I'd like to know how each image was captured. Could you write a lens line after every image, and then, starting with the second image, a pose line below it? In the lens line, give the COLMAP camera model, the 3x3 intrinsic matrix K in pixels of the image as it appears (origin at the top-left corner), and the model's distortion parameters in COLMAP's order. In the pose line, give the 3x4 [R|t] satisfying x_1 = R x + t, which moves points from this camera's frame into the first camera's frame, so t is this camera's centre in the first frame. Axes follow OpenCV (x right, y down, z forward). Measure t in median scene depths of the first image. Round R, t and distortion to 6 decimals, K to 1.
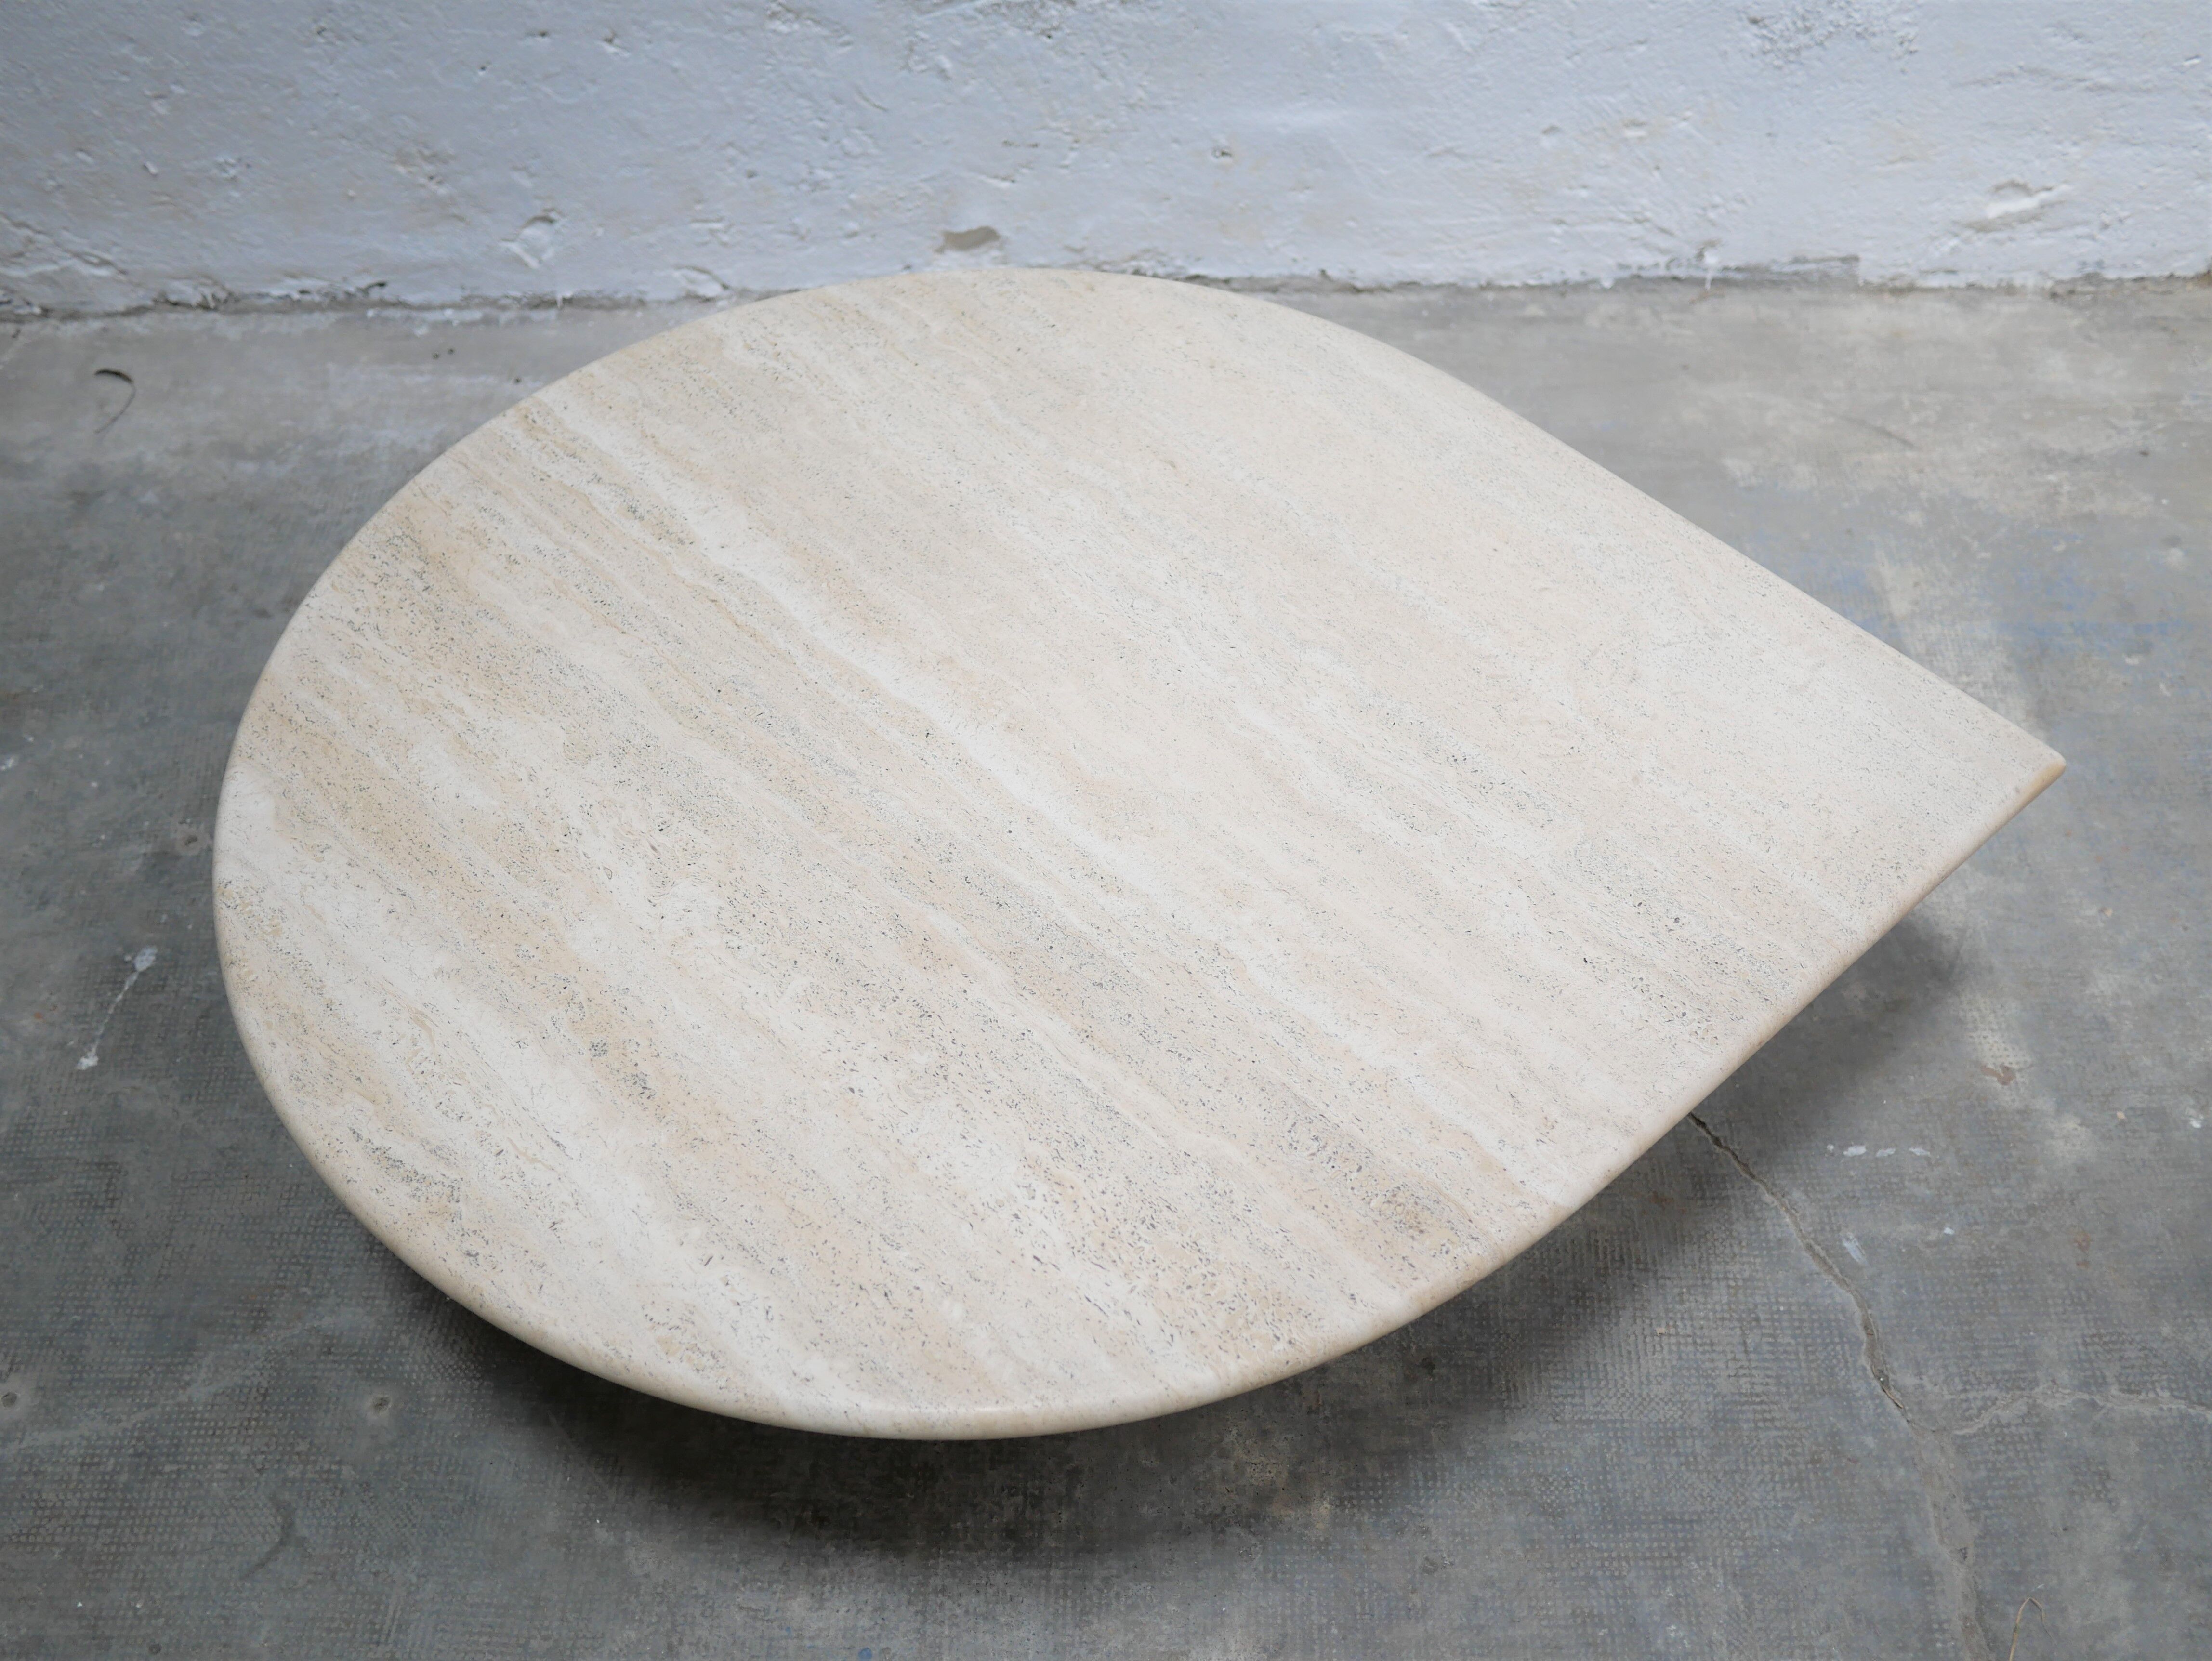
lens RADIAL K [[2511.3, 0, 1101.9], [0, 2511.3, 836.4], [0, 0, 1]] dist [-0.009346, 0.000000]
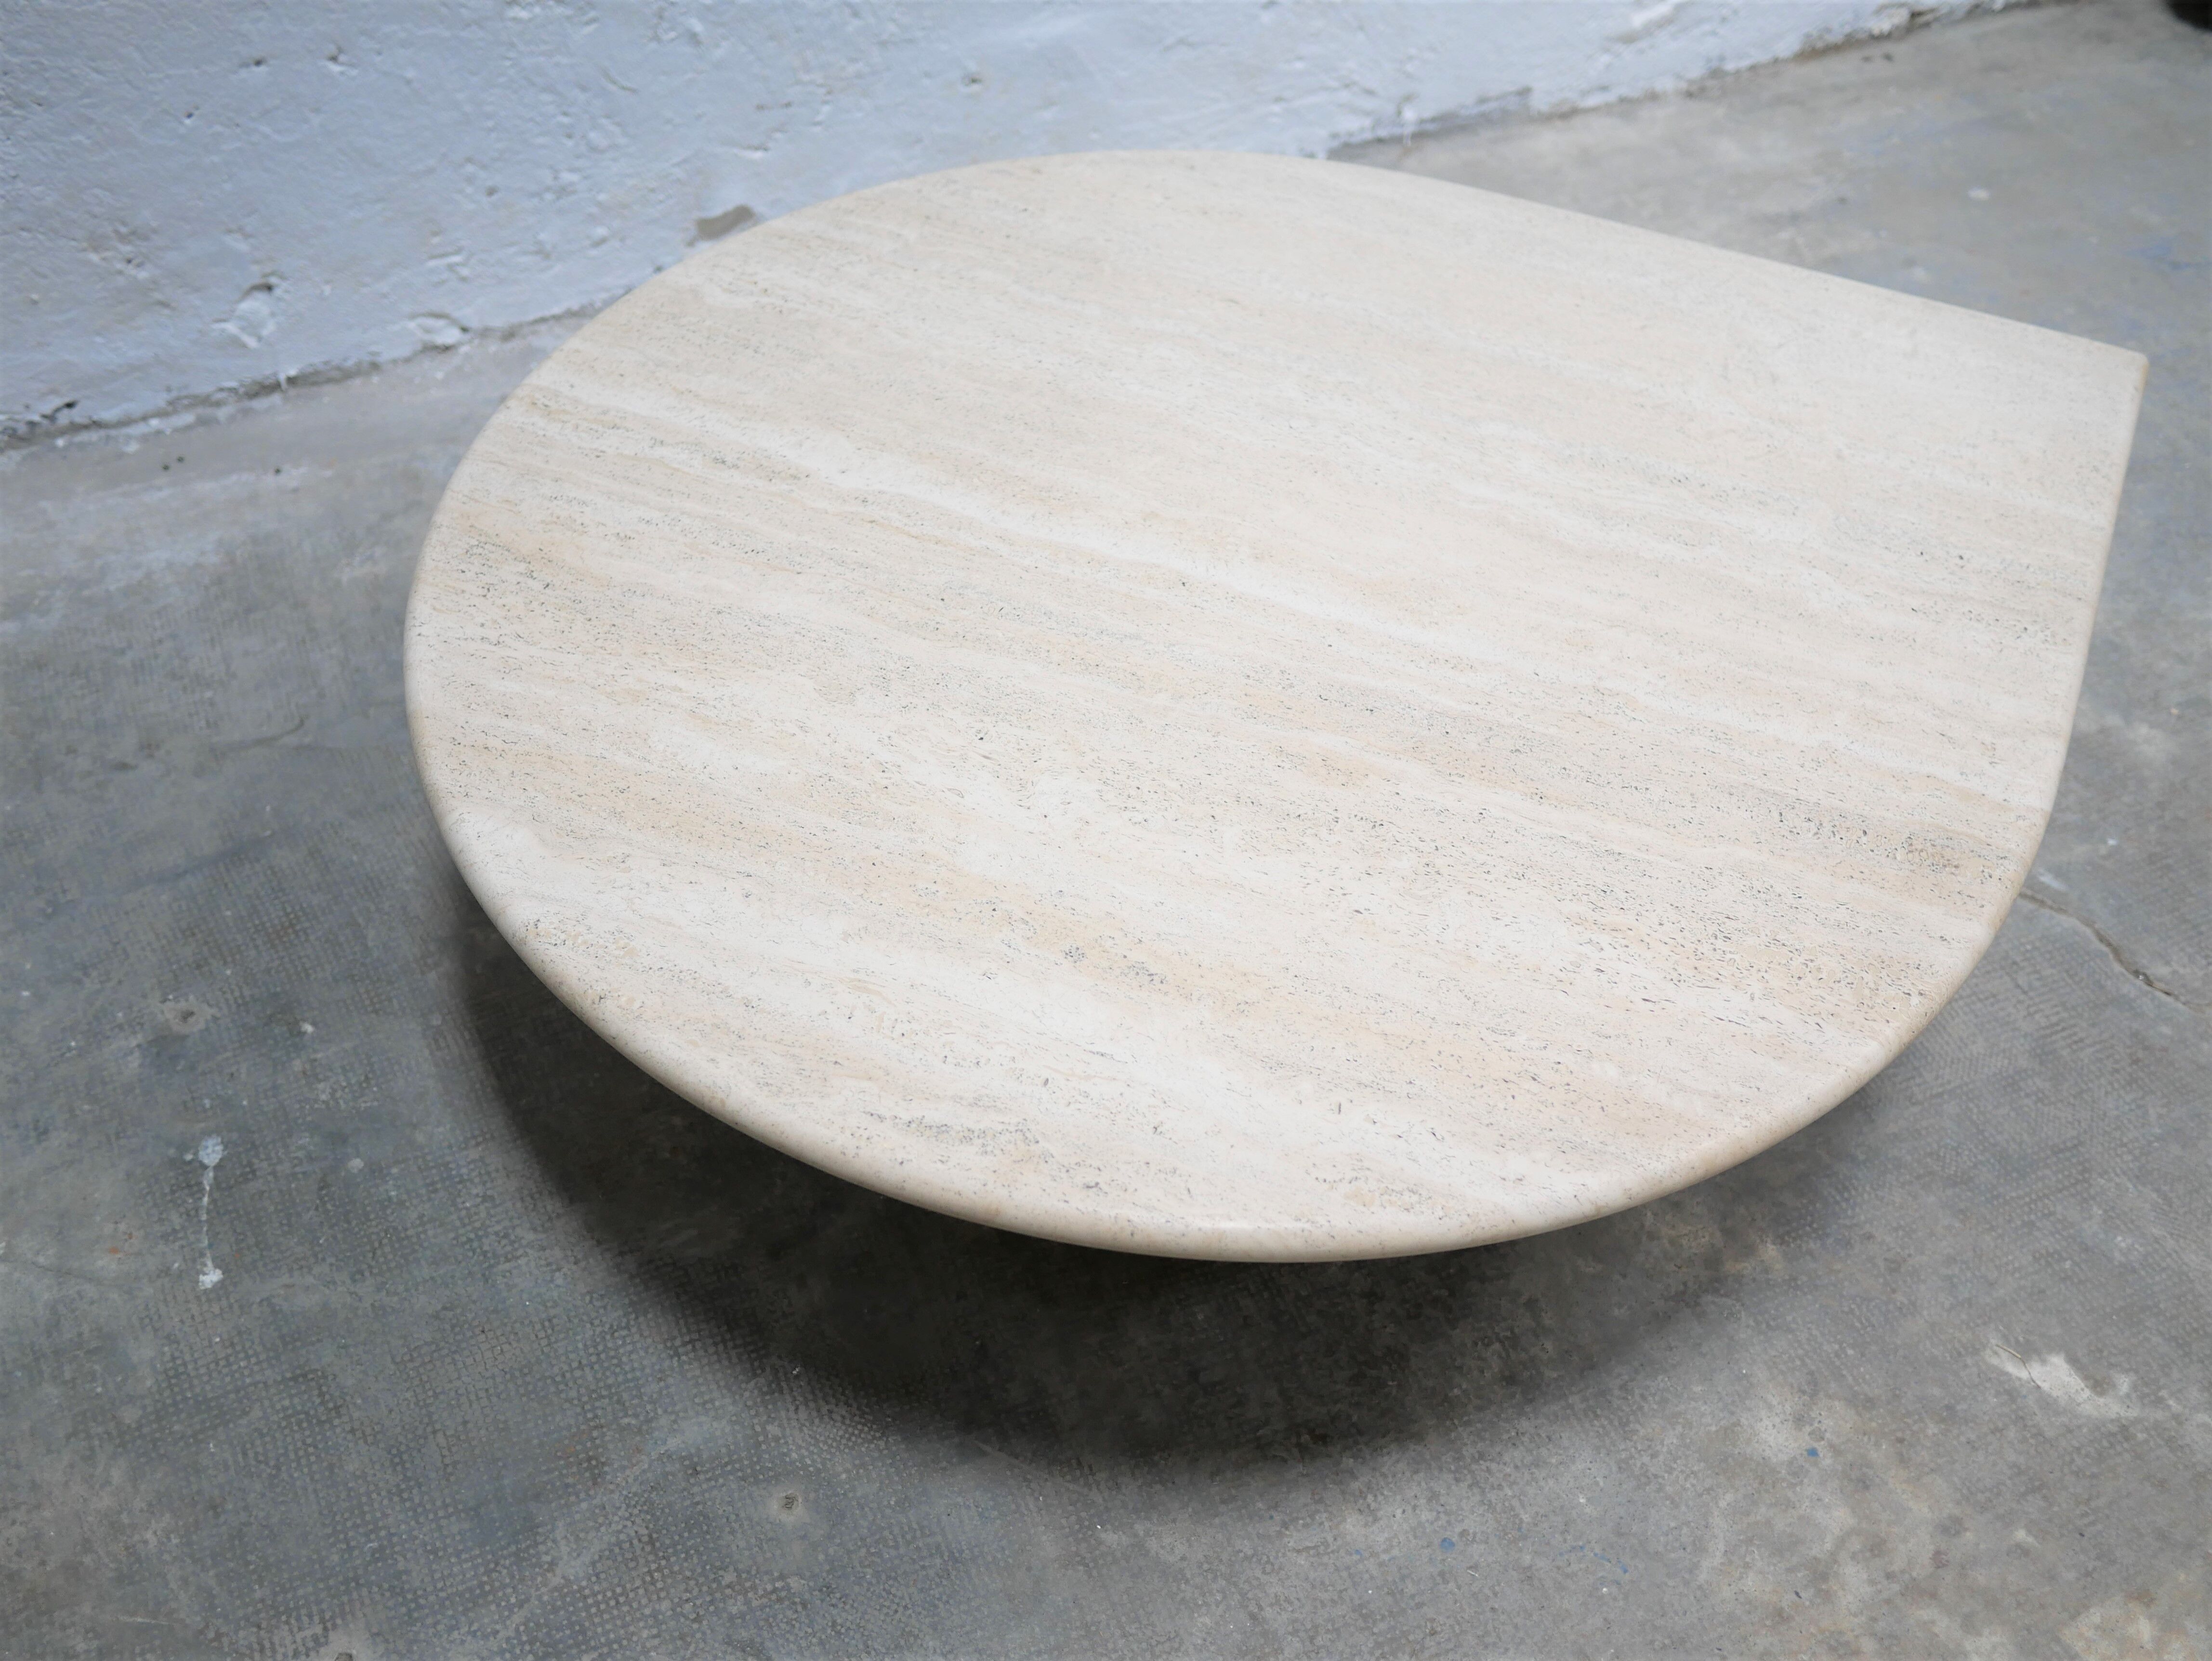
lens RADIAL K [[2511.3, 0, 1101.4], [0, 2511.3, 848.8], [0, 0, 1]] dist [-0.009346, 0.000000]
pose [[0.906681, -0.264135, 0.328881, -0.424467], [0.285289, 0.958293, -0.016867, 0.059808], [-0.310709, 0.109119, 0.944221, 0.141543]]
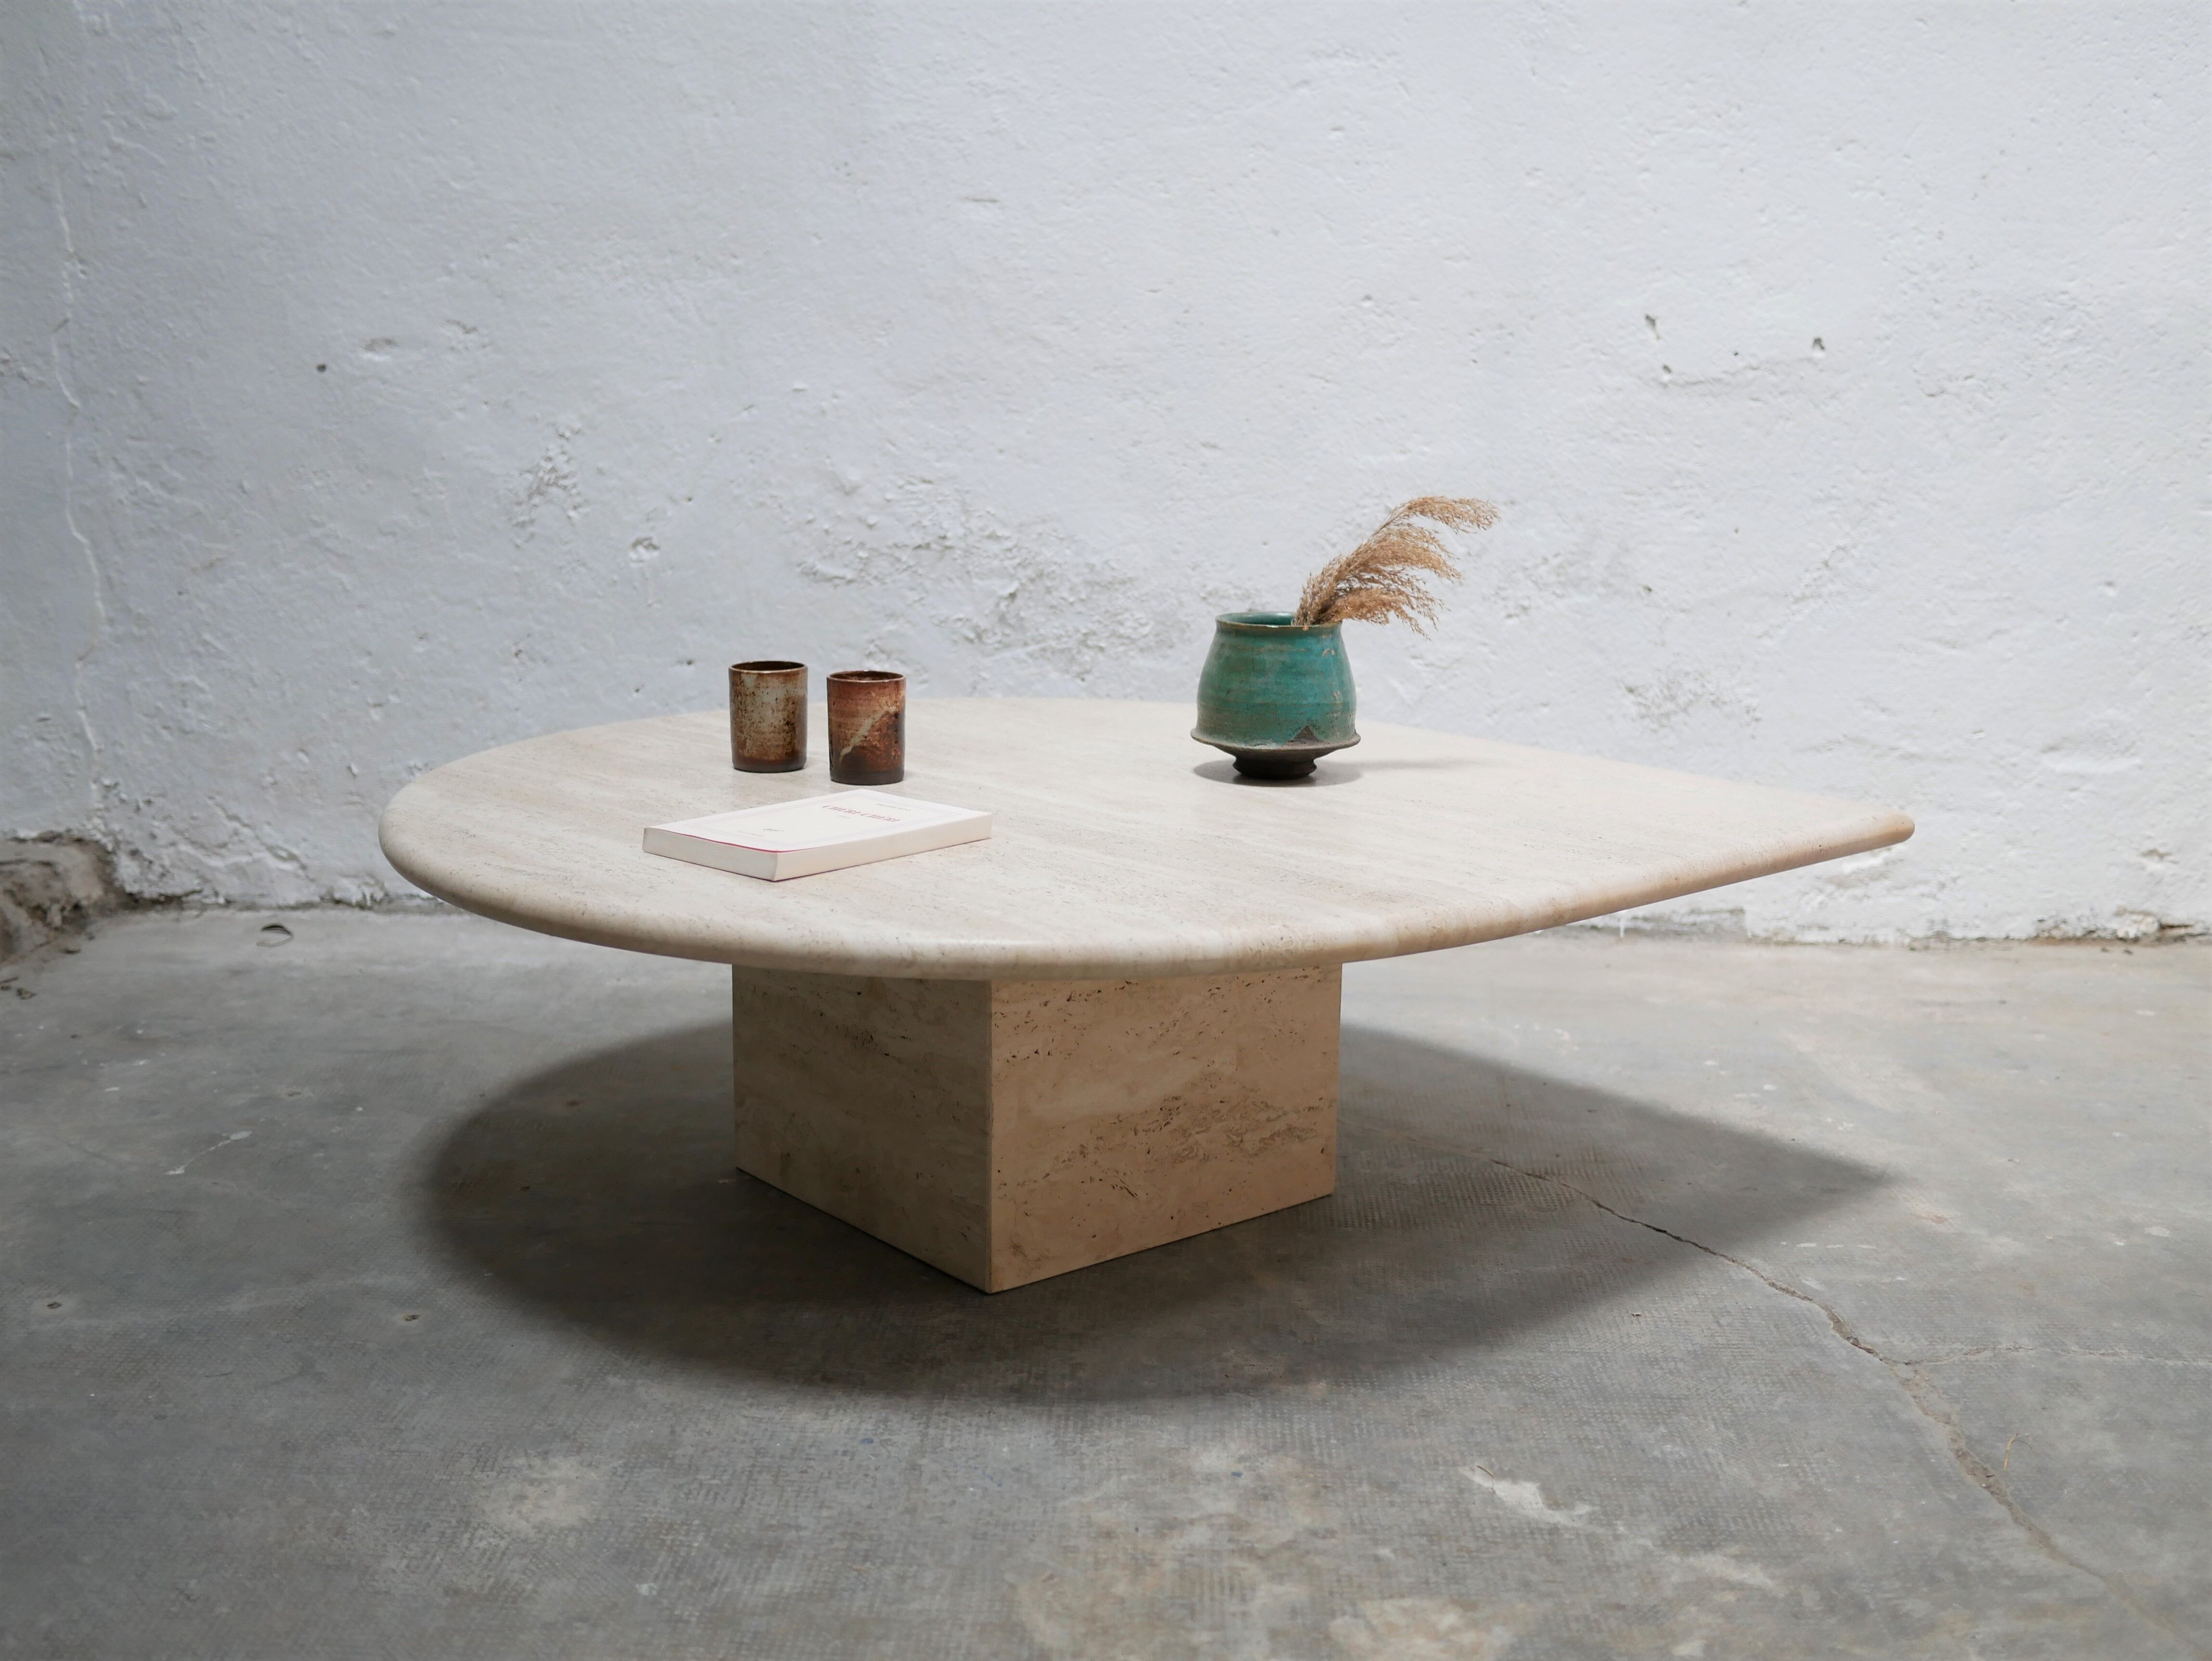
lens RADIAL K [[2511.3, 0, 1104.5], [0, 2511.3, 826.2], [0, 0, 1]] dist [-0.009346, 0.000000]
pose [[0.999366, 0.035506, -0.002727, -0.005030], [-0.029411, 0.779789, -0.625351, 0.728739], [-0.020077, 0.625035, 0.780339, 0.057756]]
